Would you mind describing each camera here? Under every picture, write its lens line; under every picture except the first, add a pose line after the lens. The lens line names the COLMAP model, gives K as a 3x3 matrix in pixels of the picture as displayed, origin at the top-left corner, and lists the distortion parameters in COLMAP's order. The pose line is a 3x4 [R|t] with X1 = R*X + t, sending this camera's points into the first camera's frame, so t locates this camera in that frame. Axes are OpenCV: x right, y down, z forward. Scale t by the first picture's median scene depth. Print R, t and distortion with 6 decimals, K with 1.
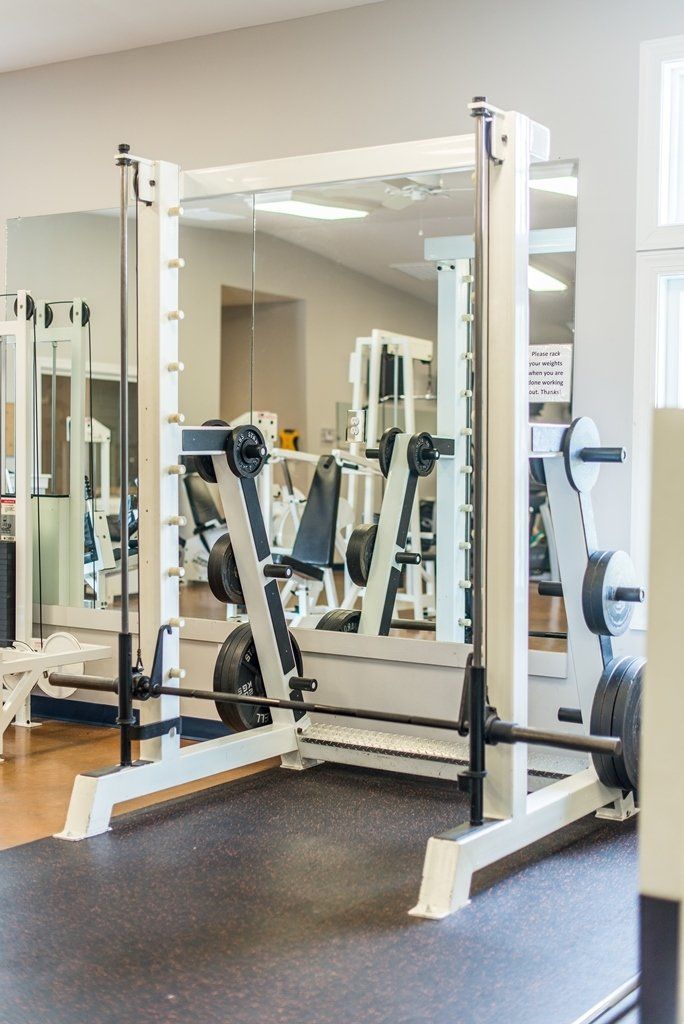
lens RADIAL K [[1373.6, 0, 342.0], [0, 1373.6, 512.0], [0, 0, 1]] dist [0.019002, -0.005095]
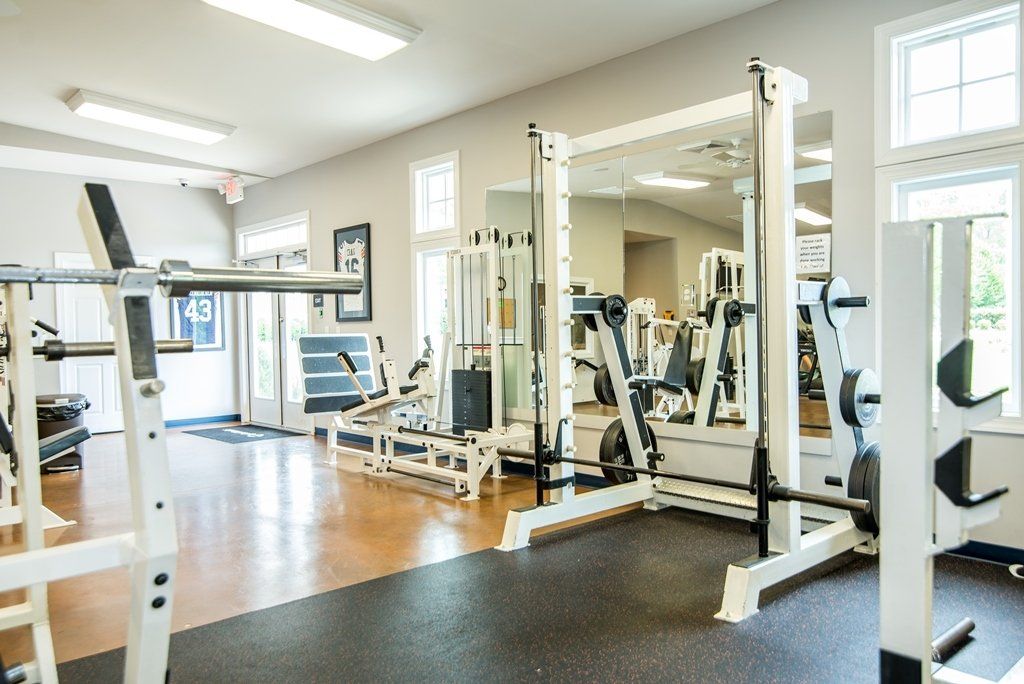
lens RADIAL K [[764.0, 0, 512.0], [0, 764.0, 342.0], [0, 0, 1]] dist [0.007833, 0.000447]
pose [[0.971102, -0.018512, -0.237944, 0.029401], [0.013495, 0.999651, -0.022694, 0.012627], [0.238281, 0.018827, 0.971014, 0.118937]]
